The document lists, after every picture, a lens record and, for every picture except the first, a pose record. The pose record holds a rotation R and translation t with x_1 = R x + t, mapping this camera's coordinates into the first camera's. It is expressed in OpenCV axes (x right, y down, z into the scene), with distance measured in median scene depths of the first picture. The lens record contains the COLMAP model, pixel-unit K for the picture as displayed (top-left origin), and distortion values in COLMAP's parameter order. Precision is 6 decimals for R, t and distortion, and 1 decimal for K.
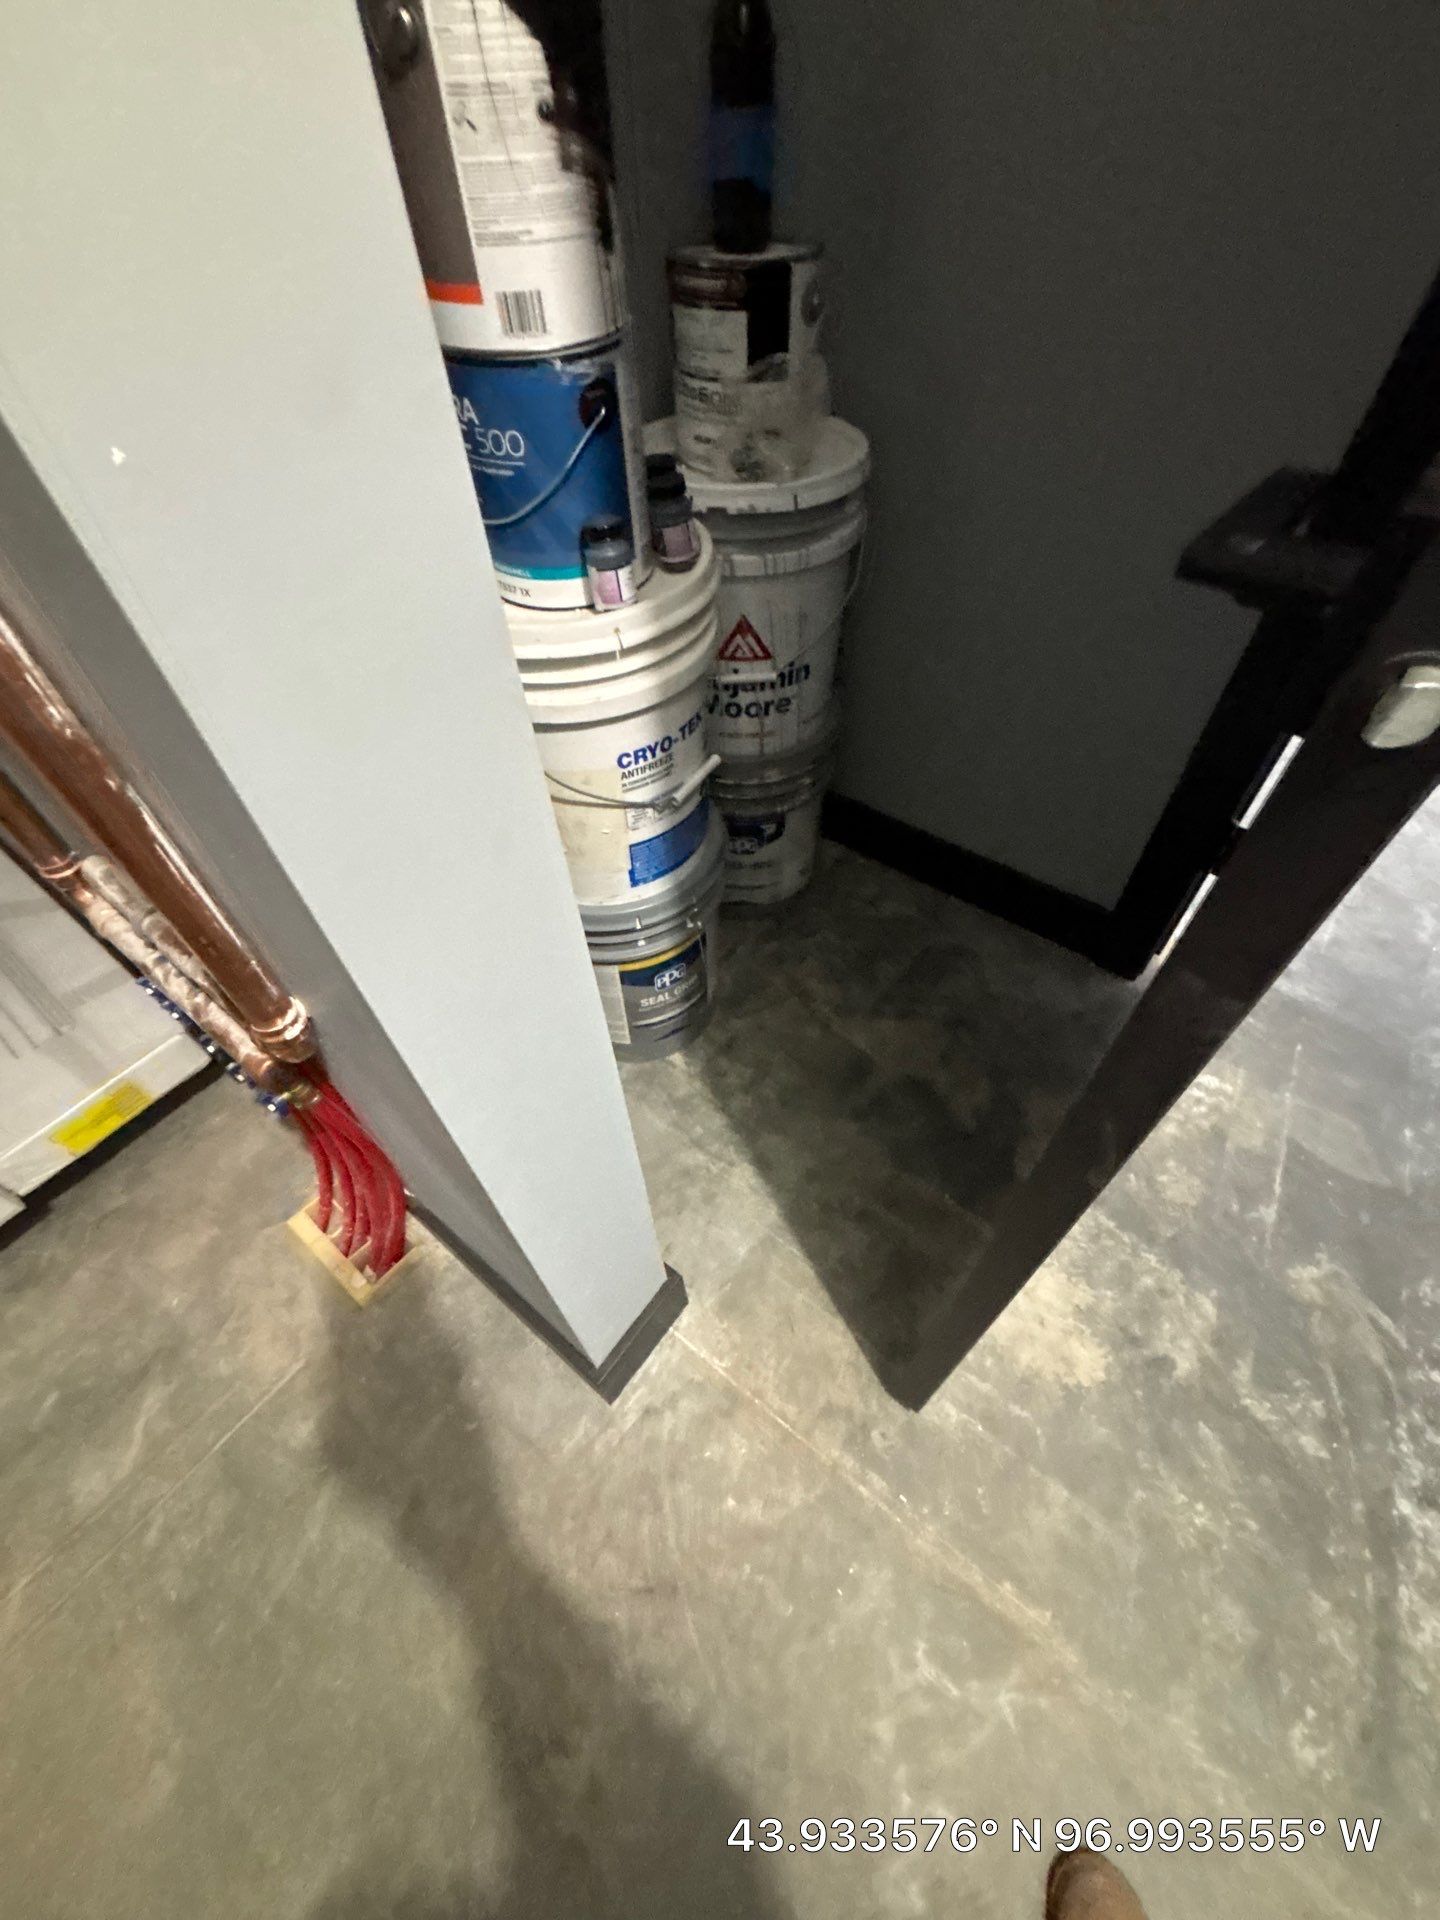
lens RADIAL K [[773.0, 0, 727.7], [0, 773.0, 954.9], [0, 0, 1]] dist [-0.004485, 0.000659]
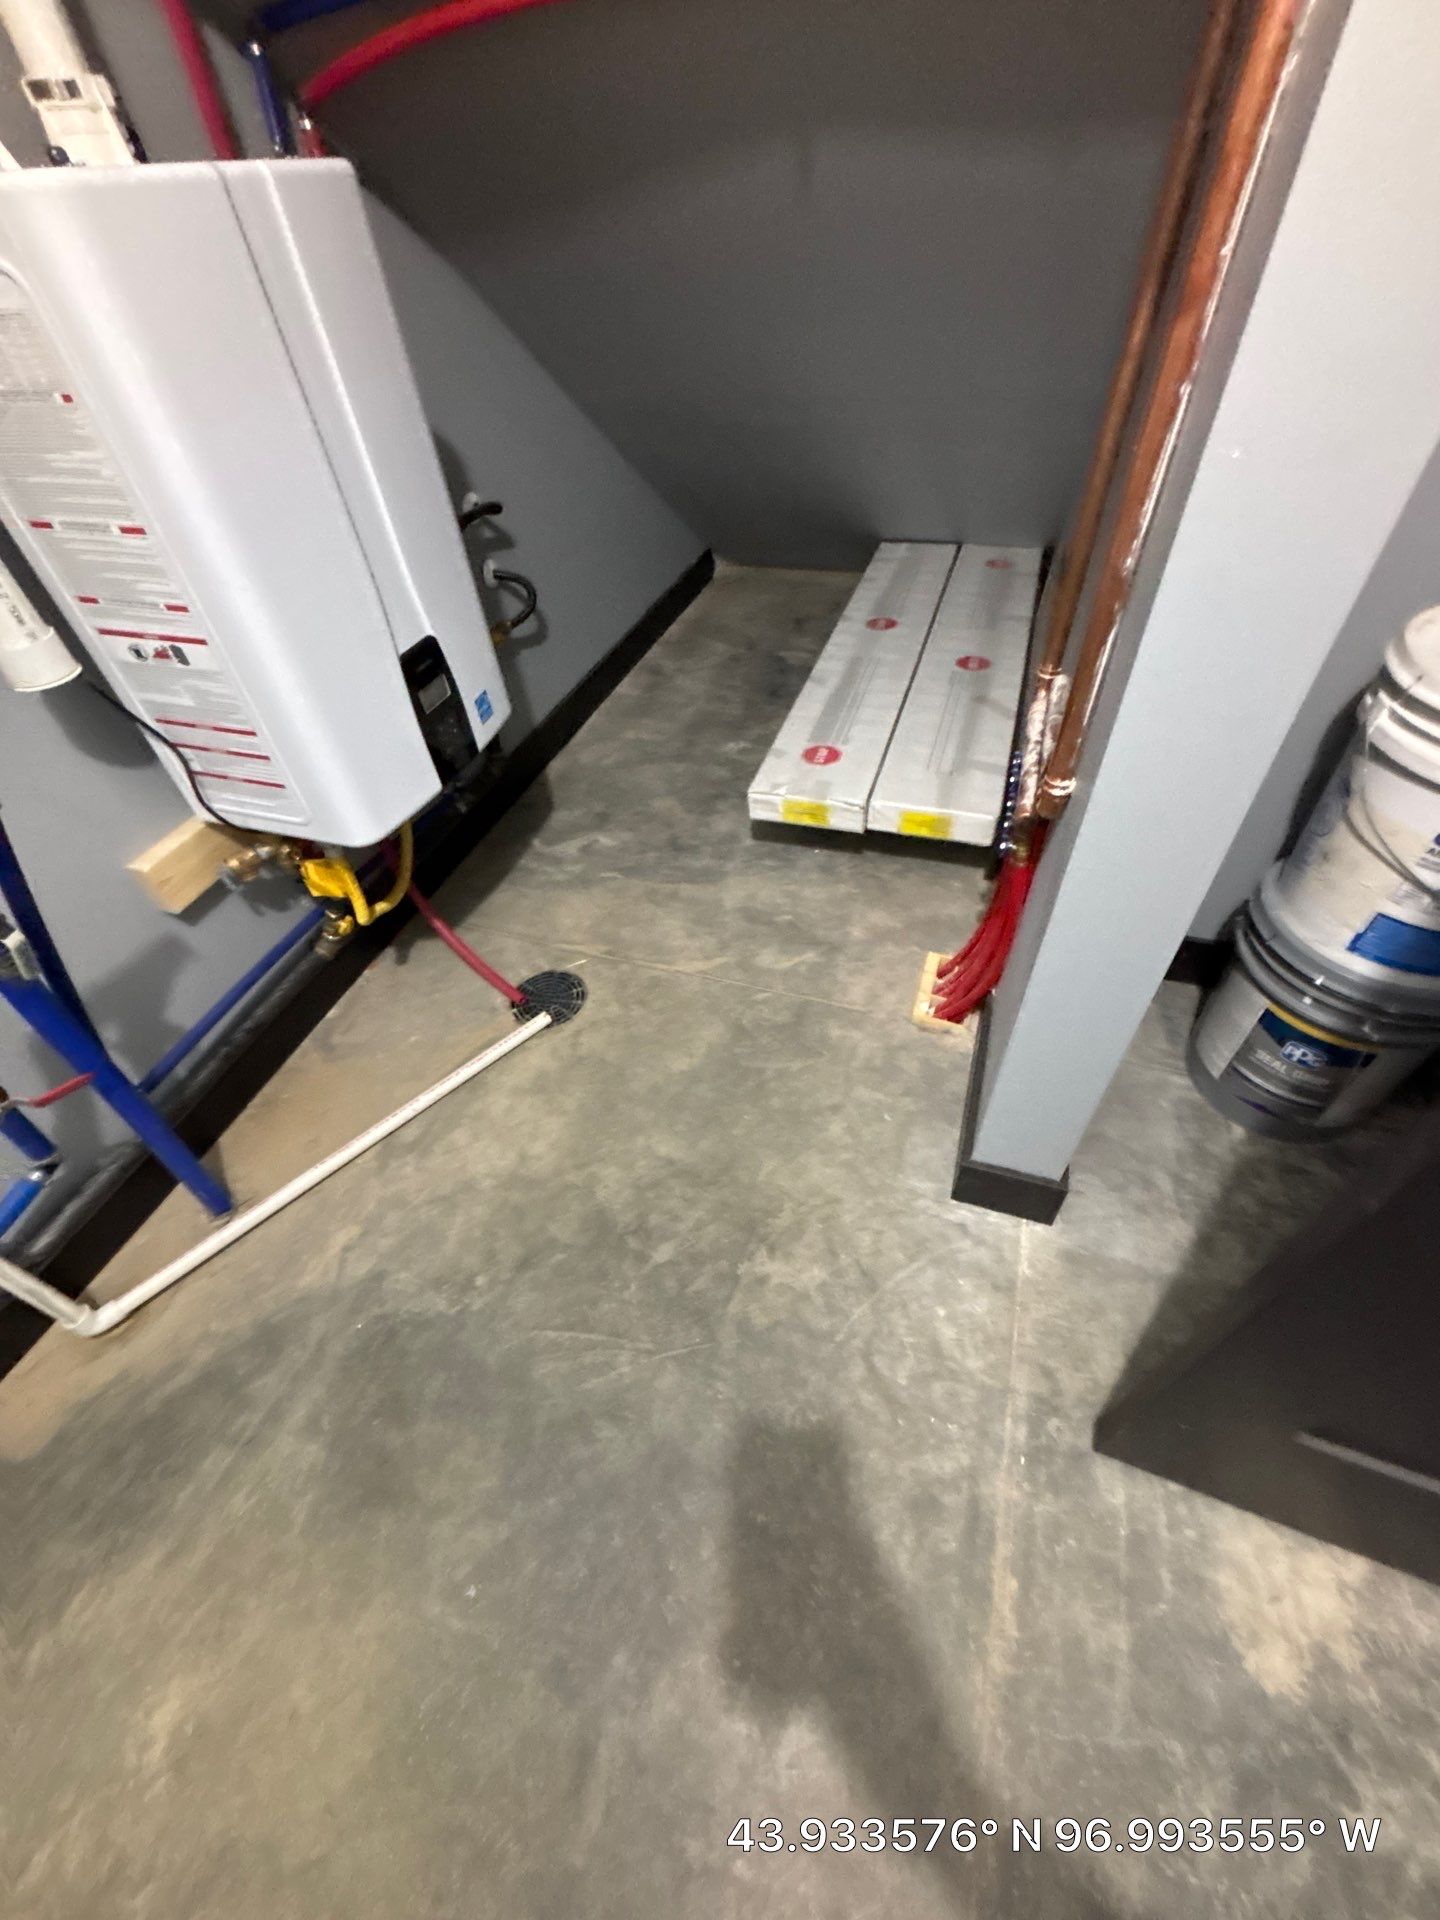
lens RADIAL K [[773.0, 0, 727.5], [0, 773.0, 959.3], [0, 0, 1]] dist [-0.004485, 0.000659]
pose [[0.324738, 0.679224, -0.658179, 0.298127], [-0.689145, 0.646544, 0.327200, 0.156274], [0.647784, 0.347326, 0.678042, -0.247787]]
